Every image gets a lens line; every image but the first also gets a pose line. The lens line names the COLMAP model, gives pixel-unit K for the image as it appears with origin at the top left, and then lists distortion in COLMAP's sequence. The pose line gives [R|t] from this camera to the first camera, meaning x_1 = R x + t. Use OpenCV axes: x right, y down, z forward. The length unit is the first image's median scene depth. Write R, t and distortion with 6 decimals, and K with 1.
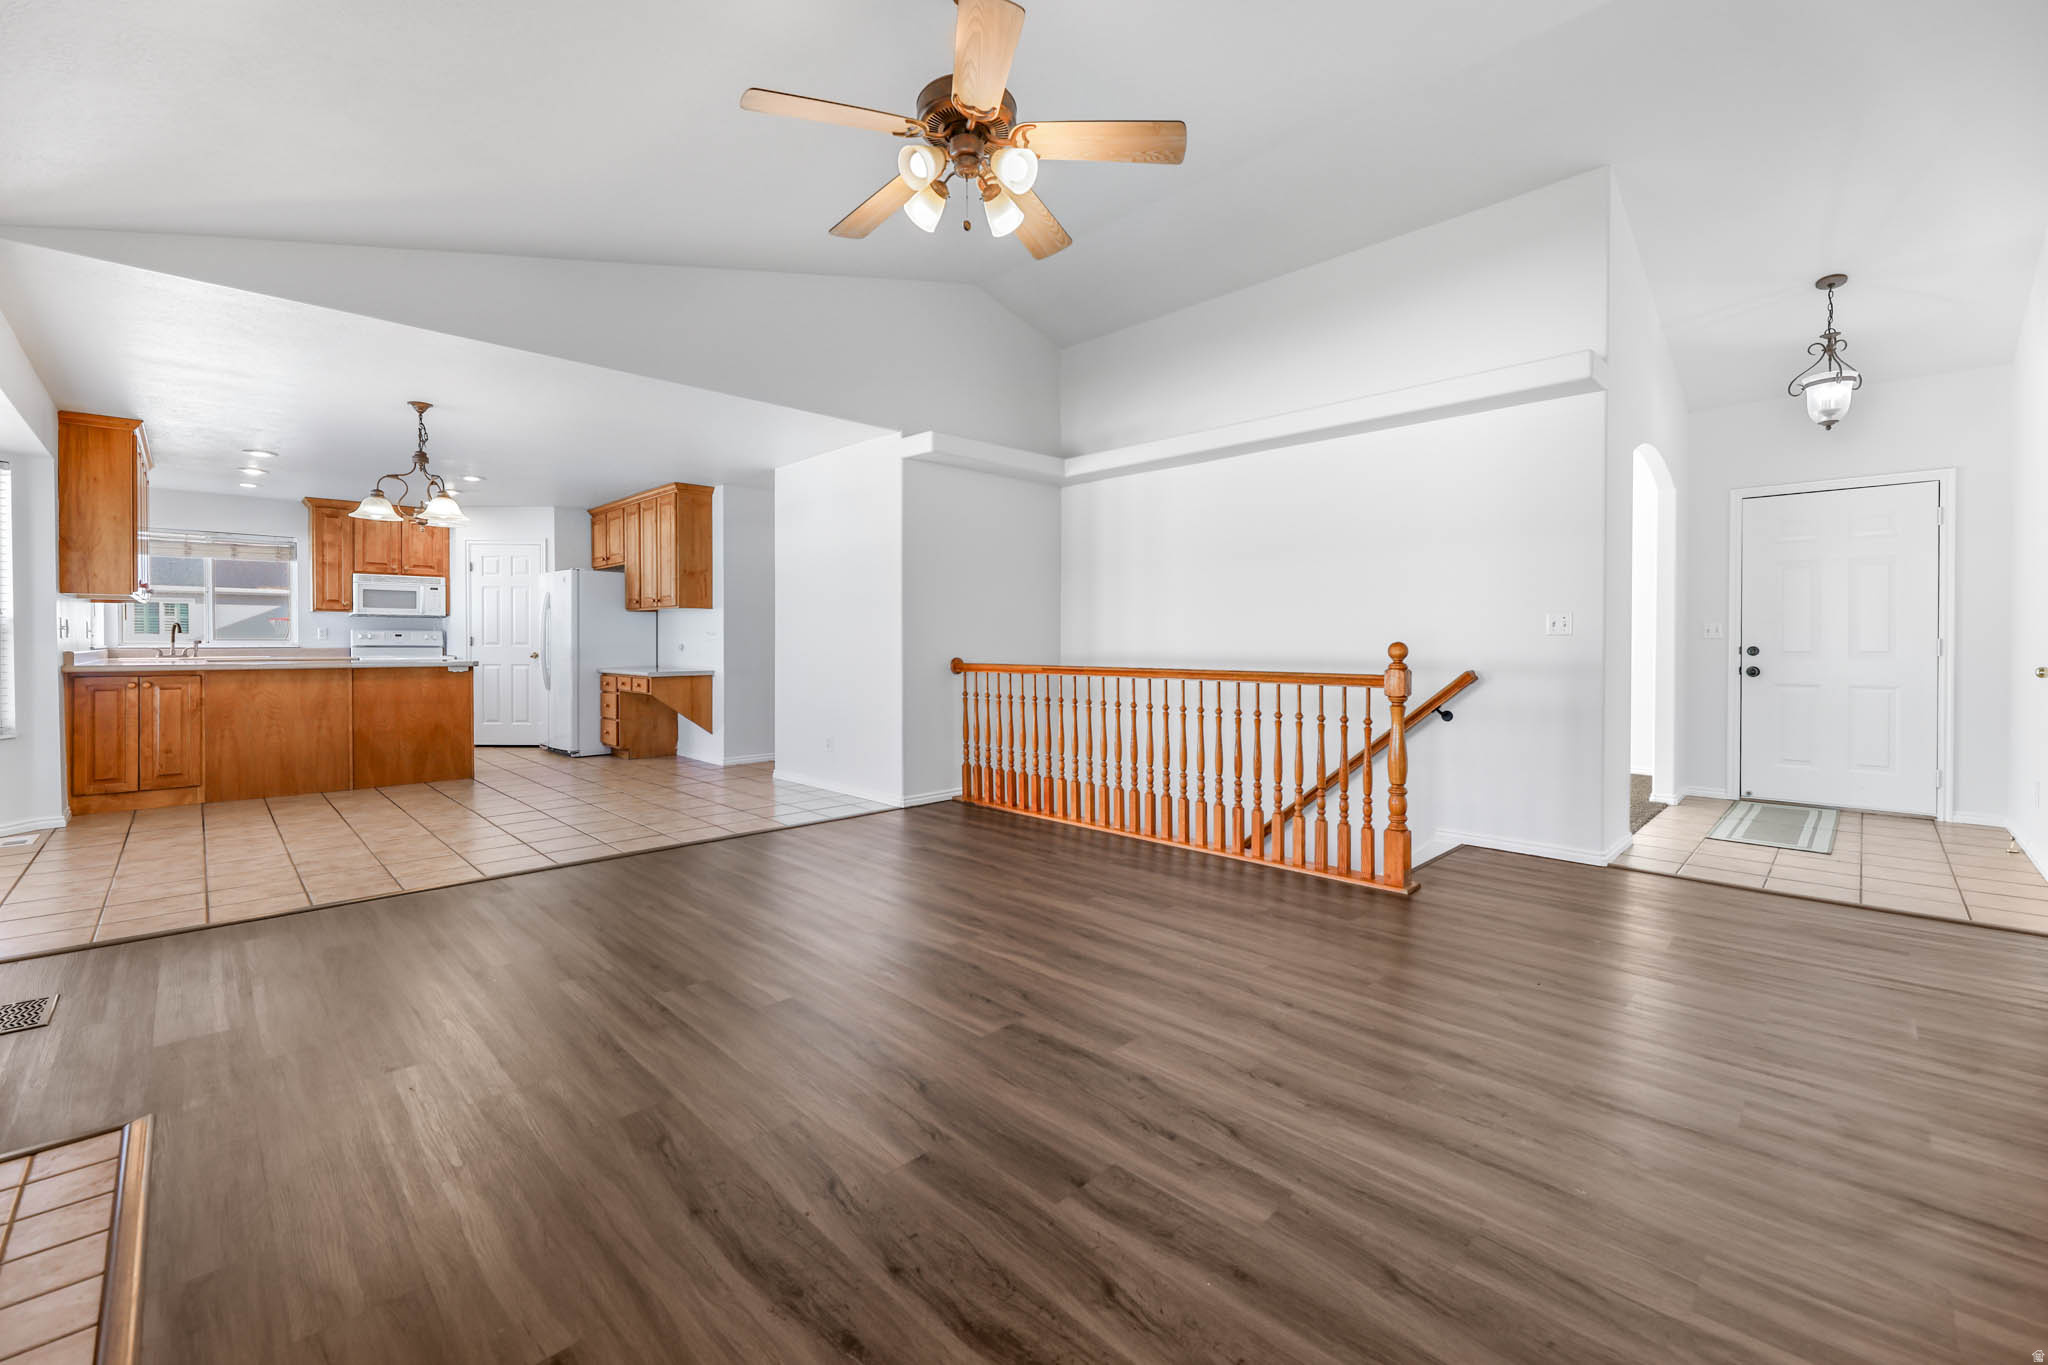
lens RADIAL K [[834.9, 0, 1013.3], [0, 834.9, 651.3], [0, 0, 1]] dist [0.000725, -0.000108]
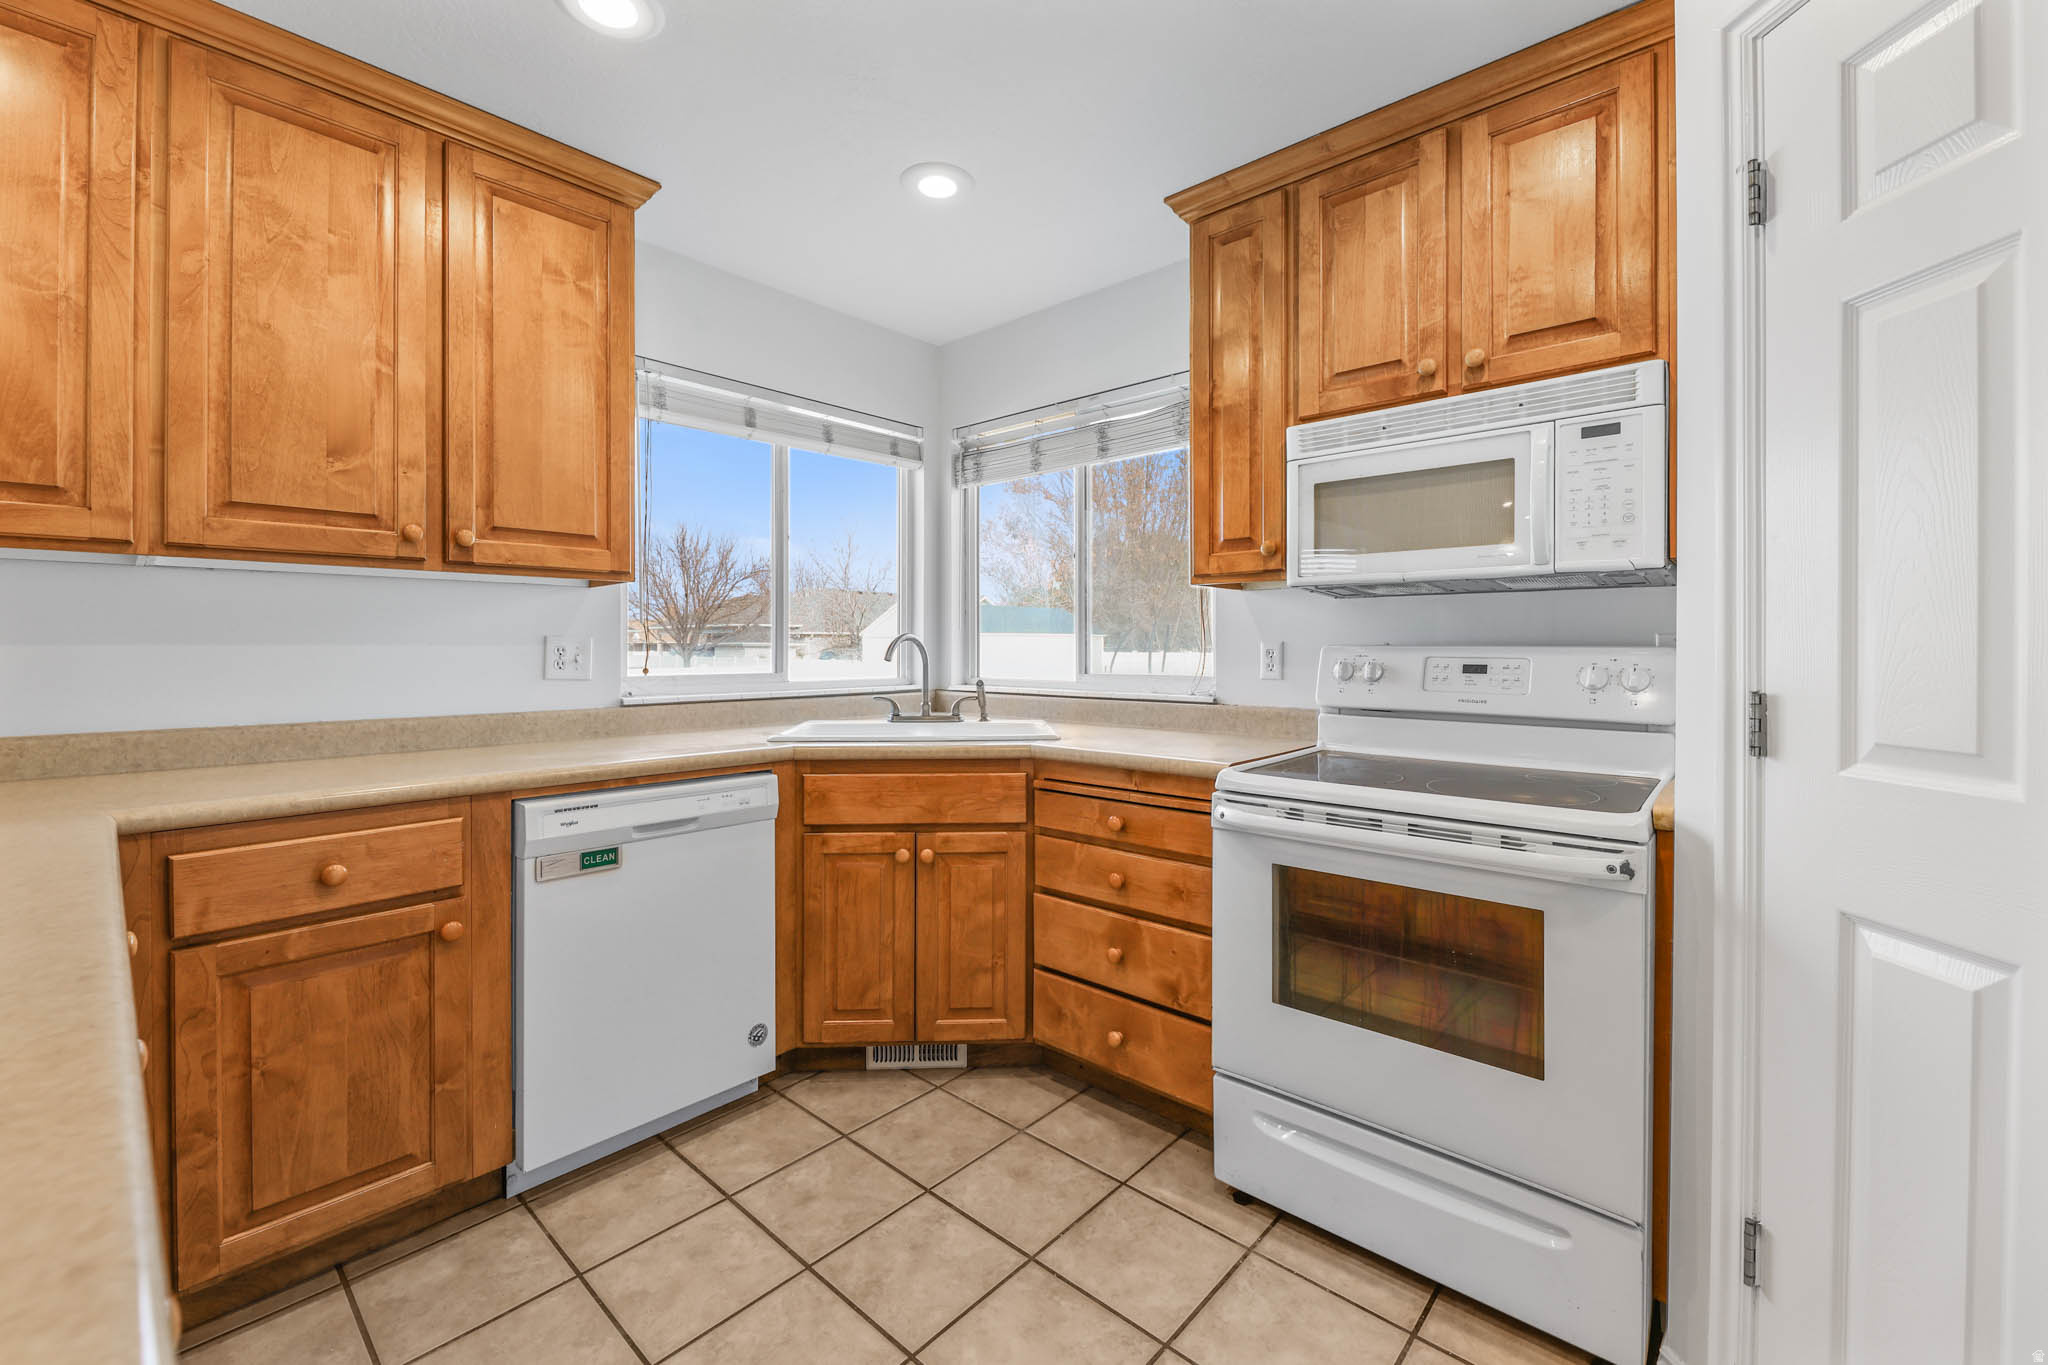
lens RADIAL K [[821.2, 0, 1045.2], [0, 821.2, 650.9], [0, 0, 1]] dist [-0.002523, -0.000151]
pose [[0.081392, 0.004257, -0.996673, -0.886561], [-0.011199, 0.999932, 0.003356, -0.039876], [0.996619, 0.010888, 0.081434, 1.476315]]
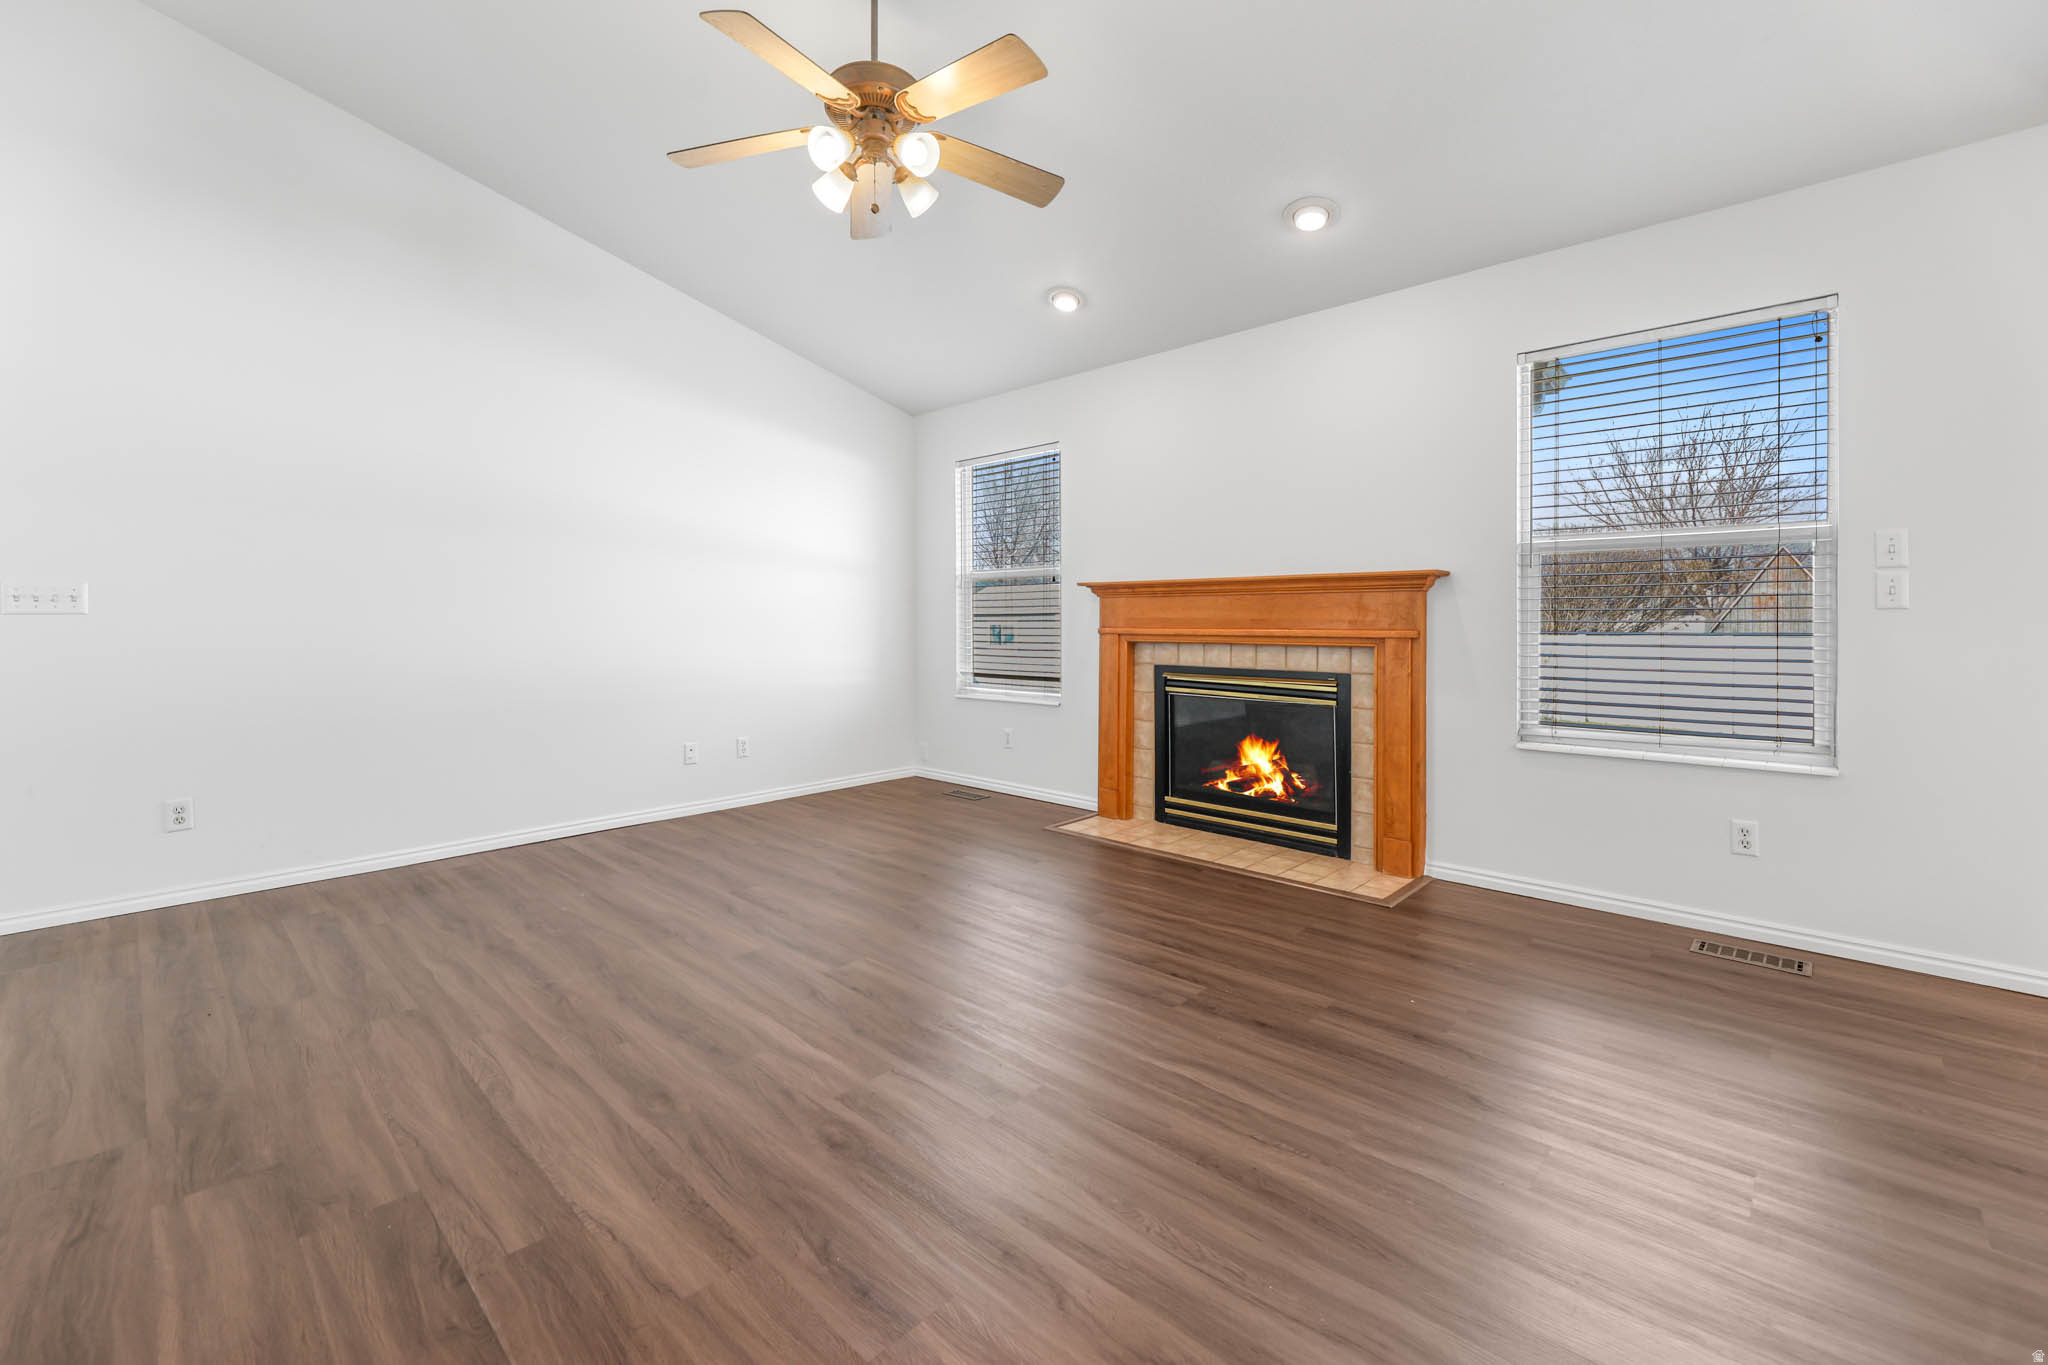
lens RADIAL K [[864.1, 0, 1019.4], [0, 864.1, 626.8], [0, 0, 1]] dist [-0.000172, 0.000009]
pose [[-0.999299, 0.002952, -0.037310, -0.091197], [0.002138, 0.999759, 0.021854, -0.010461], [0.037365, 0.021759, -0.999065, 0.987552]]
